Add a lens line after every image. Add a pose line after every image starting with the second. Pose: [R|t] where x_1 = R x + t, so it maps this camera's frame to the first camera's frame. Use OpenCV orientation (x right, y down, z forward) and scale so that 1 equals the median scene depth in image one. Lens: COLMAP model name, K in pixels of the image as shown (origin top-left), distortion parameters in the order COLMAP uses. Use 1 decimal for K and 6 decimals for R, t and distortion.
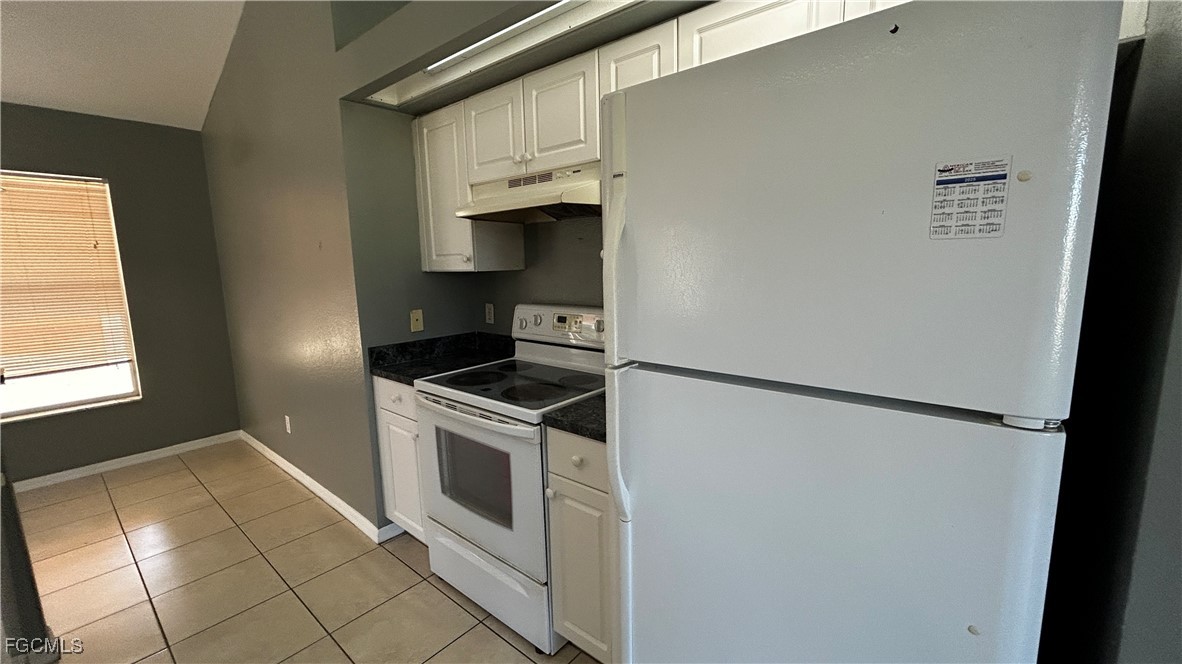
lens RADIAL K [[474.5, 0, 595.9], [0, 474.5, 332.8], [0, 0, 1]] dist [-0.010758, -0.000067]
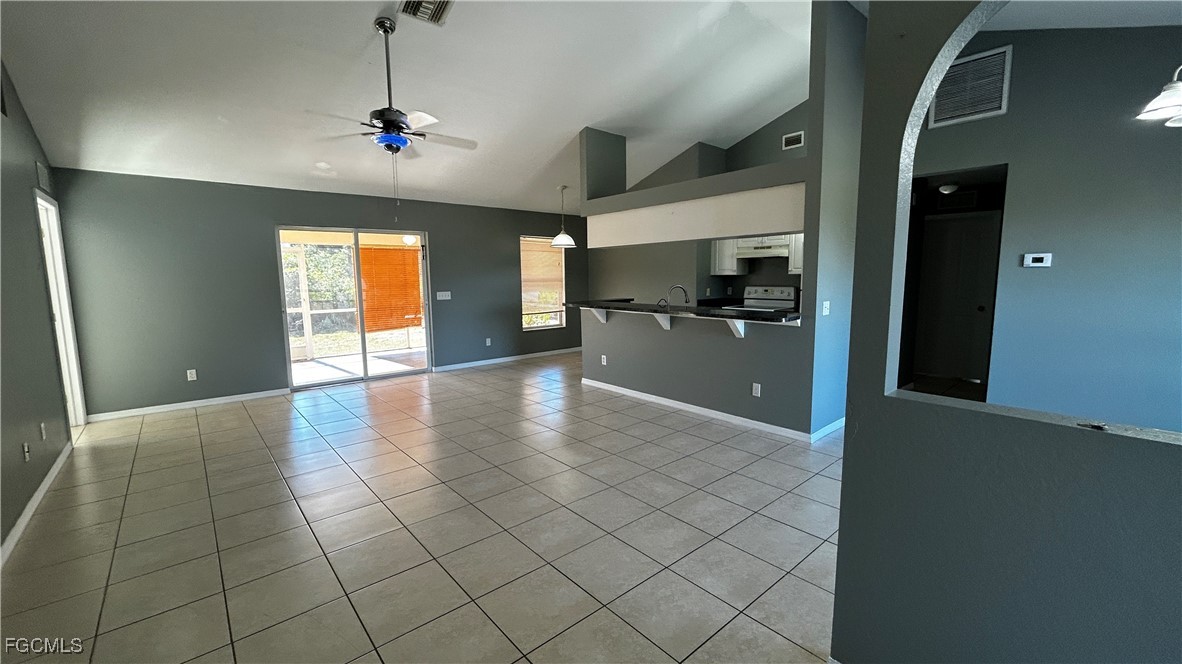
lens RADIAL K [[474.5, 0, 588.6], [0, 474.5, 332.8], [0, 0, 1]] dist [-0.010758, -0.000067]
pose [[0.986397, 0.026219, -0.162278, -0.763795], [-0.029650, 0.999384, -0.018758, 0.366772], [0.161687, 0.023314, 0.986567, -2.410742]]
